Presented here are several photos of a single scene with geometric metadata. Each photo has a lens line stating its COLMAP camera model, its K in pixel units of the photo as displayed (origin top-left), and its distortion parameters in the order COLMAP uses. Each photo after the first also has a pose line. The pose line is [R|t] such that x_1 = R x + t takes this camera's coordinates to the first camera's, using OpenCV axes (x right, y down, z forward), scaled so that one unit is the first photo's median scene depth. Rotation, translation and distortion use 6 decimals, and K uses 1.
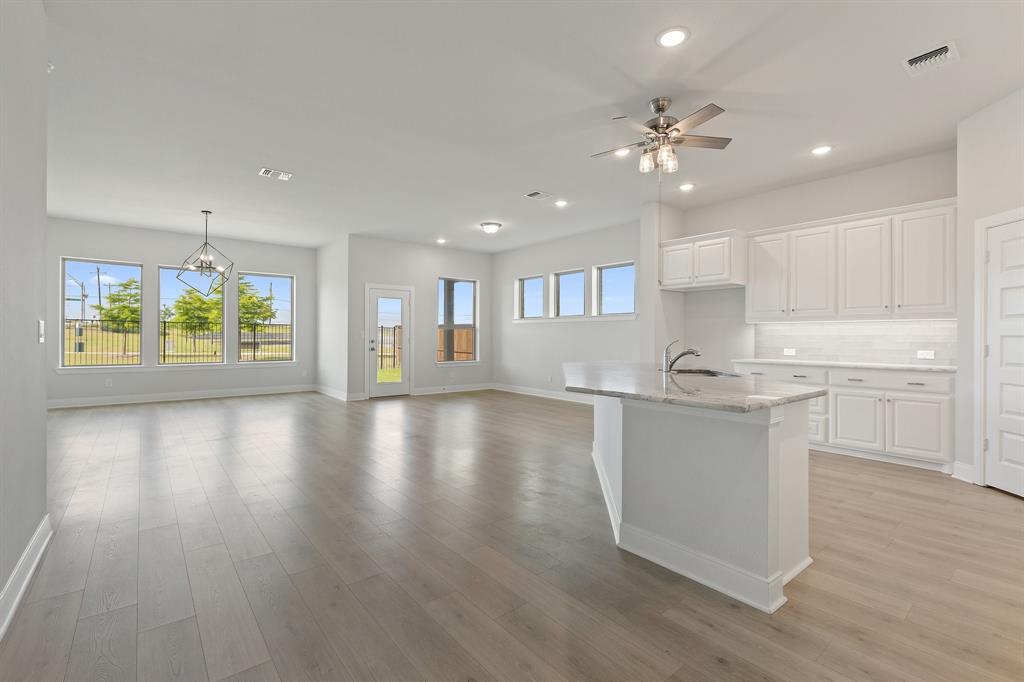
lens RADIAL K [[451.7, 0, 510.7], [0, 451.7, 336.1], [0, 0, 1]] dist [0.002912, -0.002297]
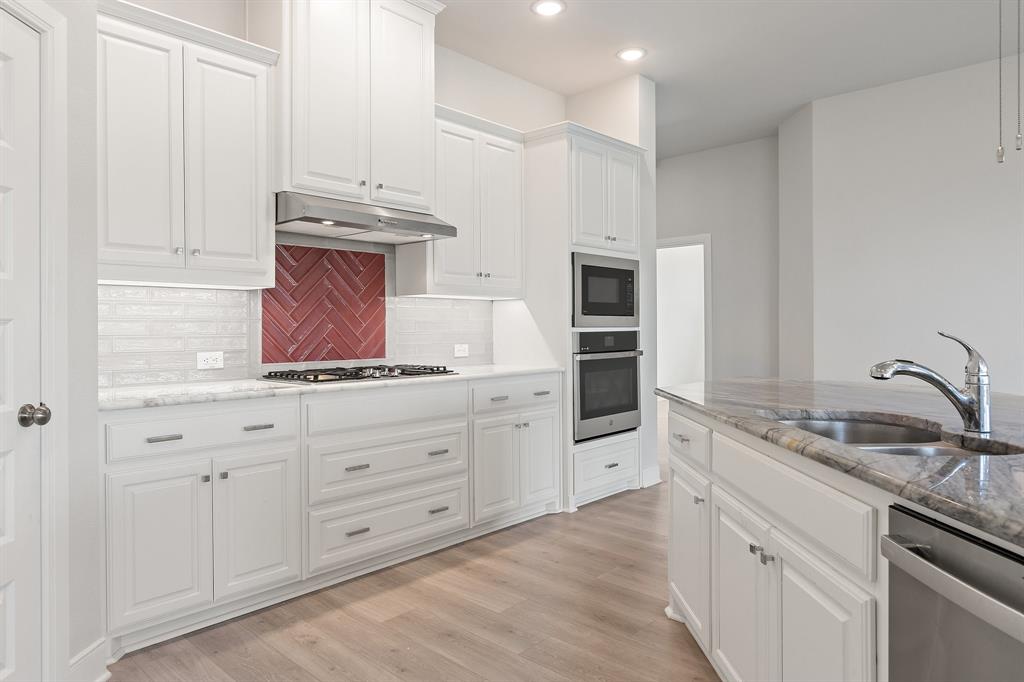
lens RADIAL K [[654.8, 0, 511.1], [0, 654.8, 320.8], [0, 0, 1]] dist [0.008172, -0.006480]
pose [[-0.989980, -0.002556, -0.141186, 0.614302], [-0.000917, 0.999931, -0.011677, 0.004215], [0.141206, -0.011430, -0.989914, 1.176976]]
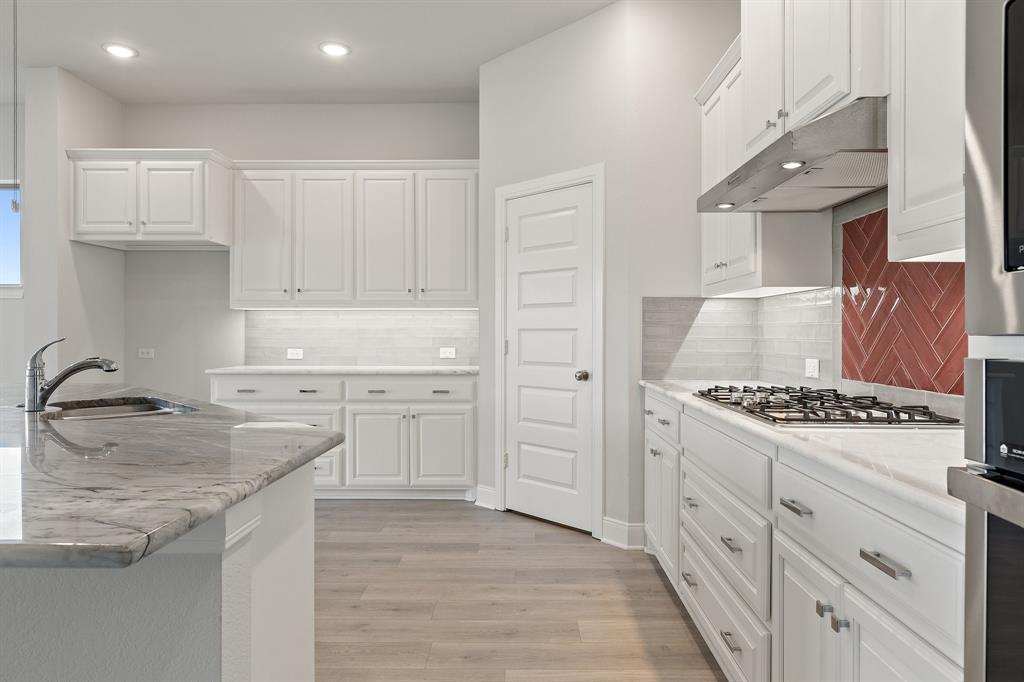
lens RADIAL K [[632.5, 0, 513.2], [0, 632.5, 333.2], [0, 0, 1]] dist [-0.000200, 0.000765]
pose [[0.640931, -0.003465, 0.767591, 0.142240], [0.000186, 0.999990, 0.004359, 0.001190], [-0.767599, -0.002651, 0.640925, 0.206243]]
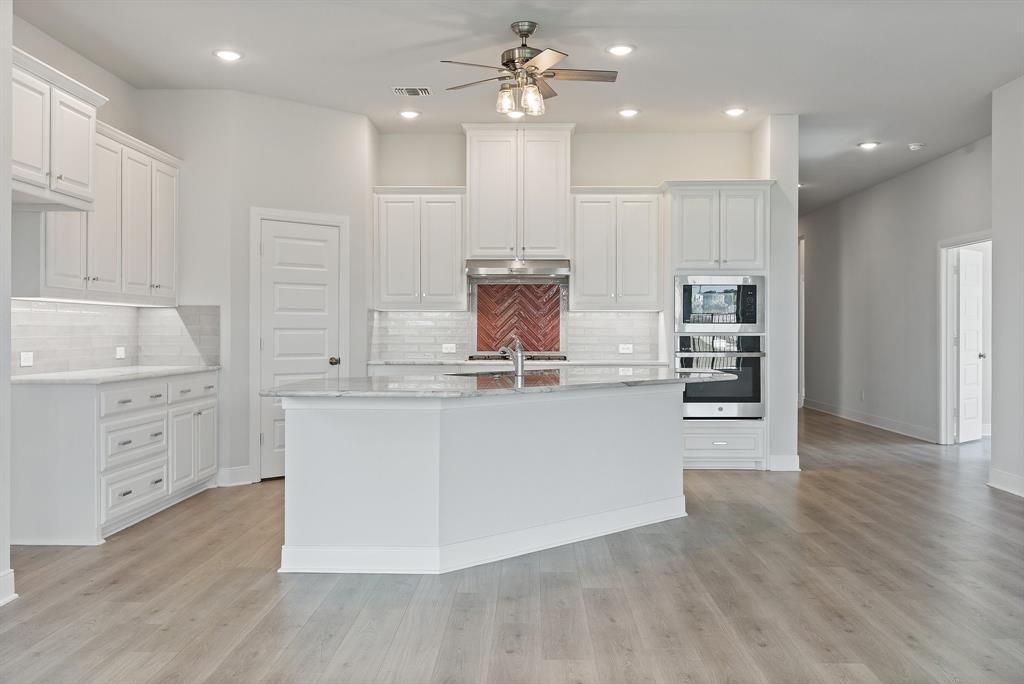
lens RADIAL K [[908.9, 0, 507.7], [0, 908.9, 337.5], [0, 0, 1]] dist [-0.002797, 0.002566]
pose [[-0.759593, -0.010873, 0.650308, -0.543724], [-0.006774, 0.999938, 0.008806, -0.001006], [-0.650364, 0.002284, -0.759620, 1.818881]]
